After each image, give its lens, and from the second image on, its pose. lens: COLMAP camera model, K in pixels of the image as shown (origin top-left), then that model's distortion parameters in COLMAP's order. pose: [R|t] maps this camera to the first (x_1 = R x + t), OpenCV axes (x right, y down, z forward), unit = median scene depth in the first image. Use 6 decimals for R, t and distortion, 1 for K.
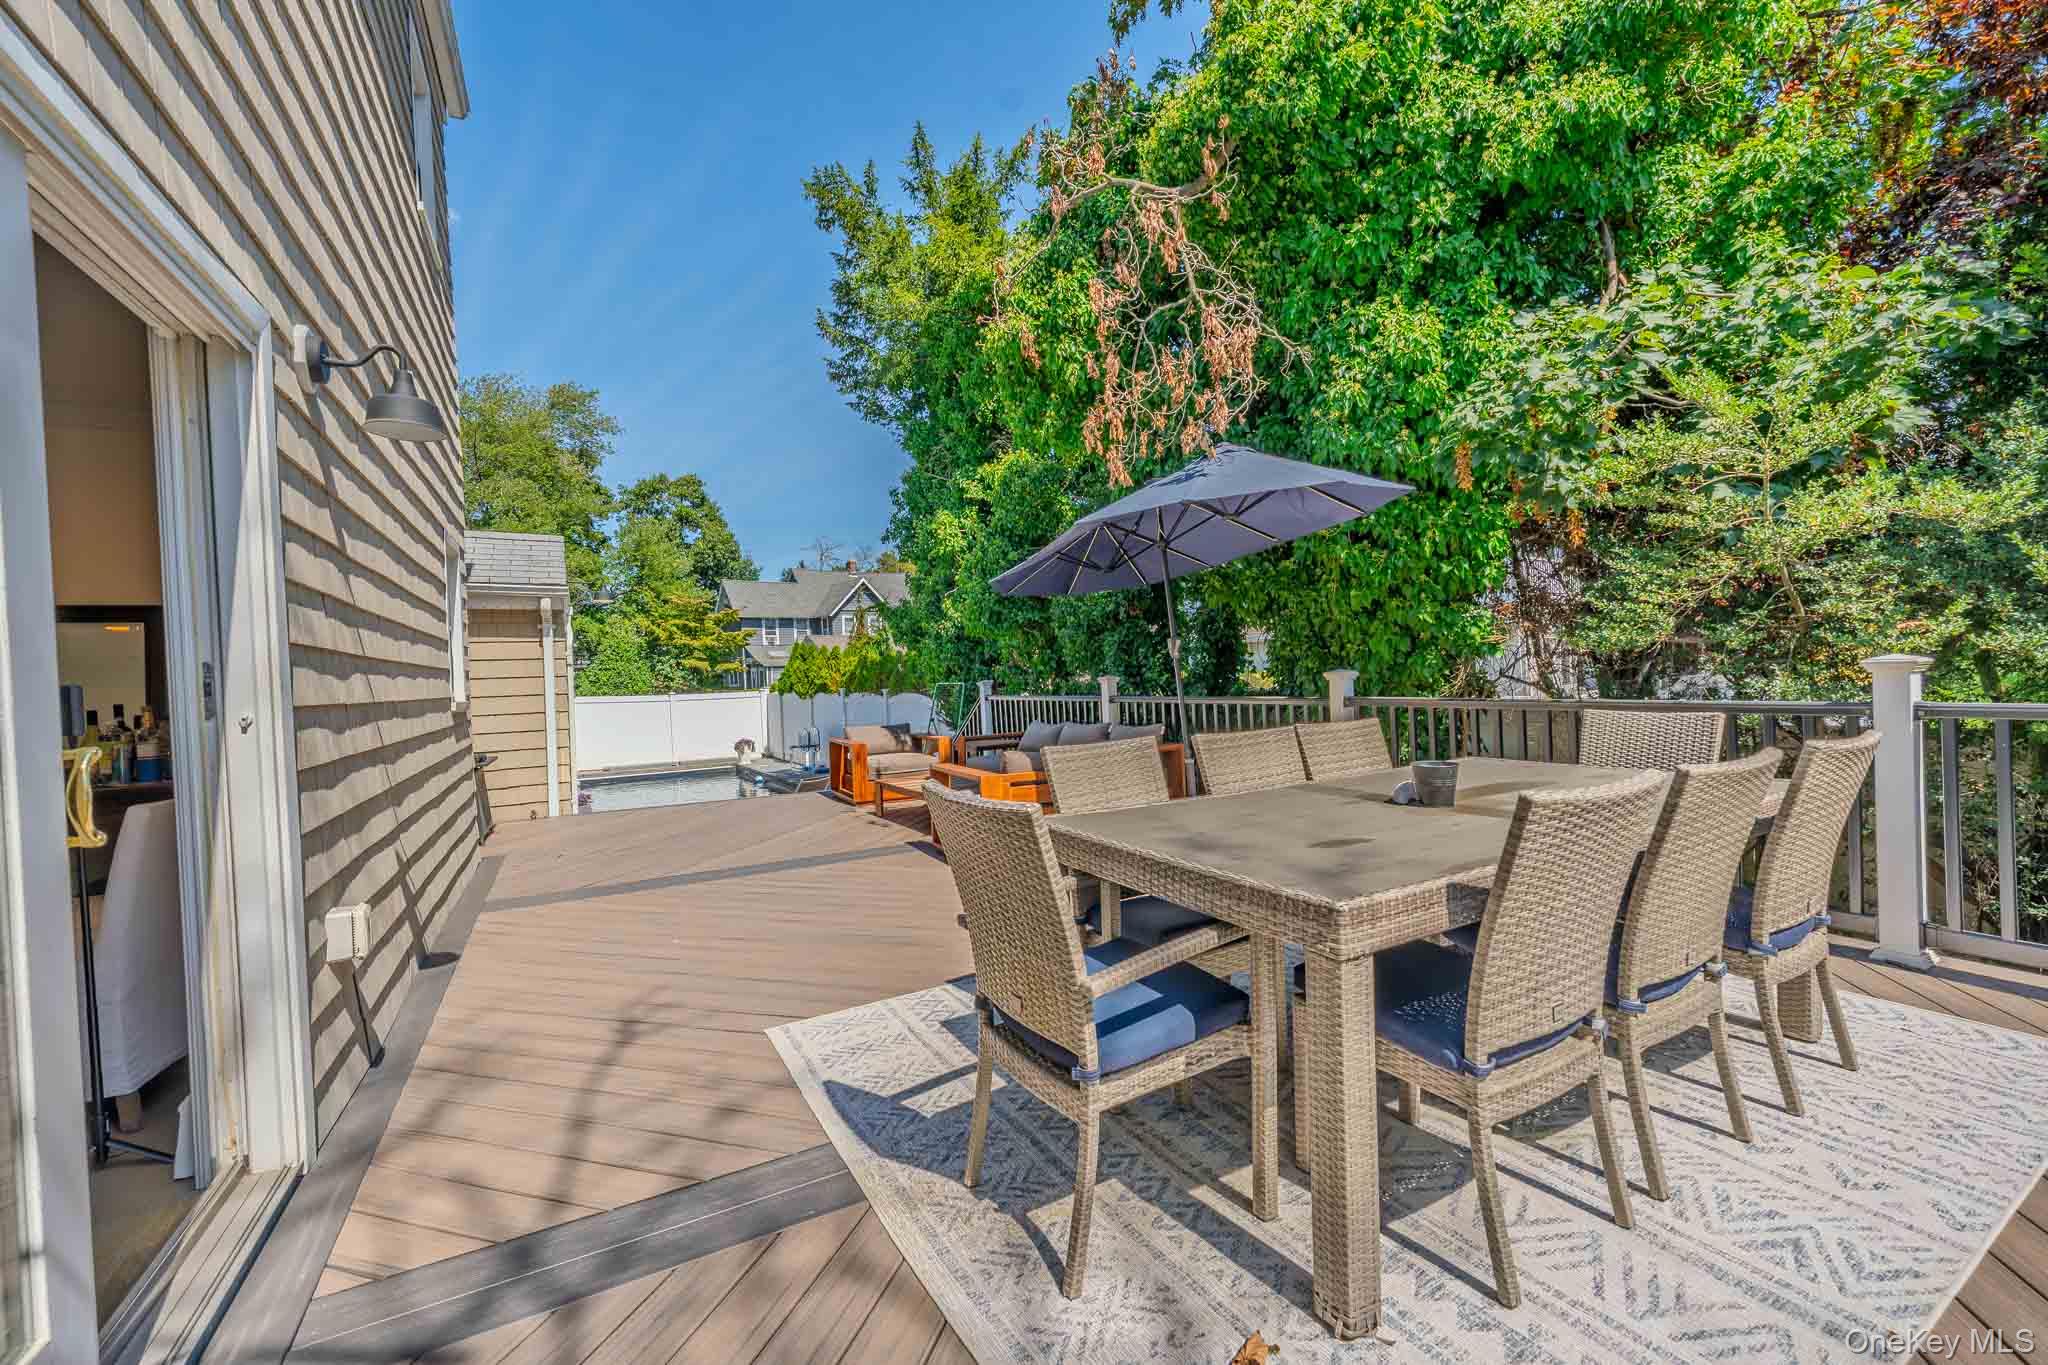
lens RADIAL K [[822.9, 0, 1024.0], [0, 822.9, 689.2], [0, 0, 1]] dist [-0.003137, 0.000364]
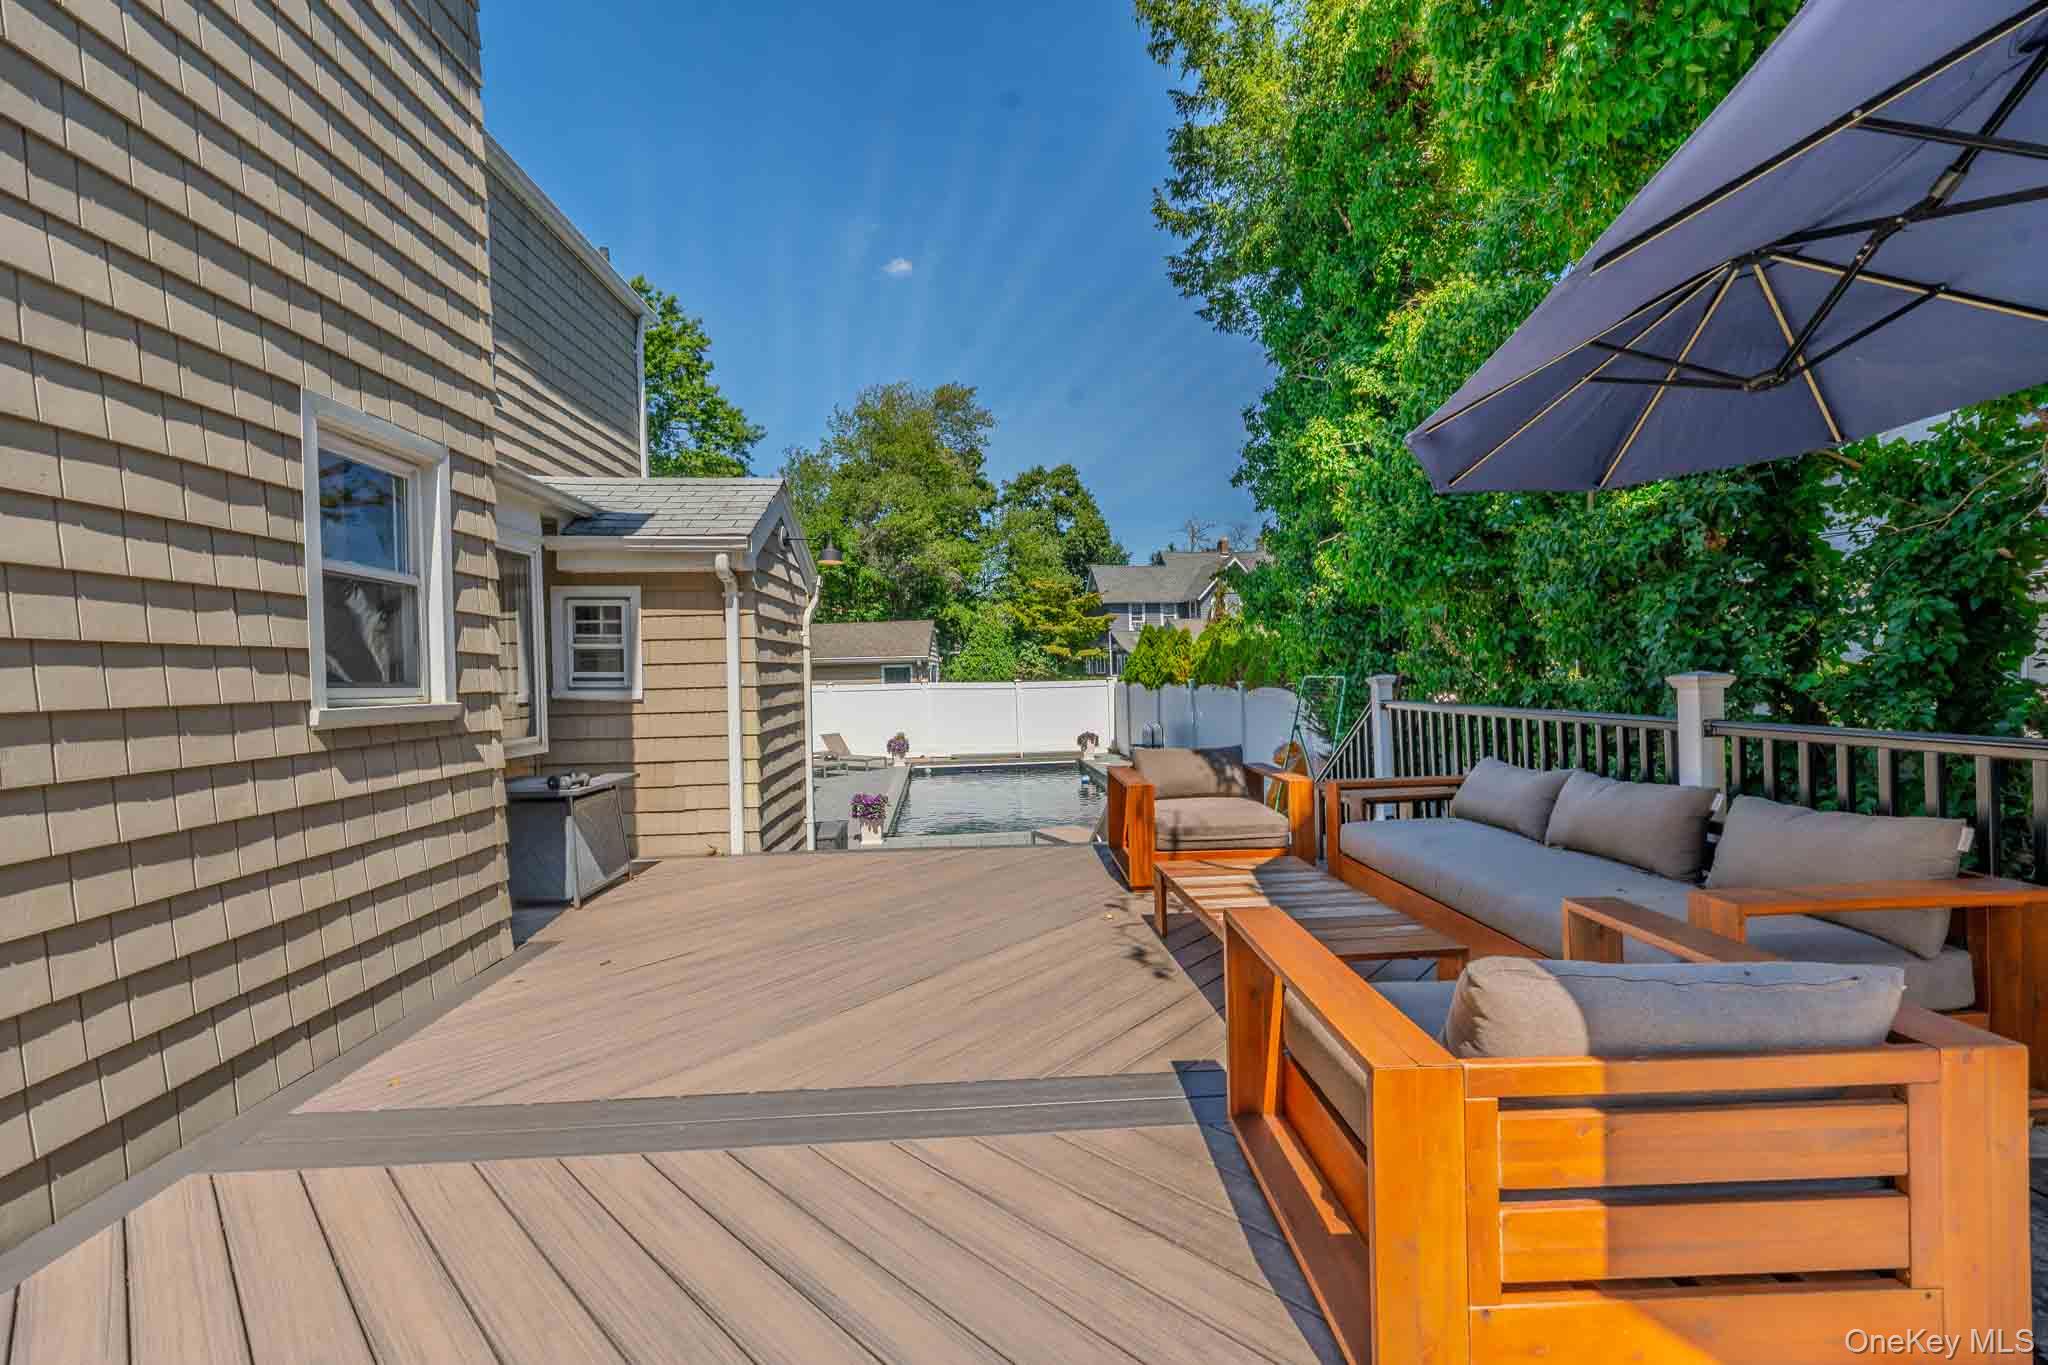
lens RADIAL K [[822.9, 0, 1016.7], [0, 822.9, 688.5], [0, 0, 1]] dist [-0.003137, 0.000364]
pose [[0.896524, 0.023255, -0.442384, -0.012437], [-0.016901, 0.999690, 0.018301, -0.004631], [0.442672, -0.008931, 0.896639, 0.213431]]
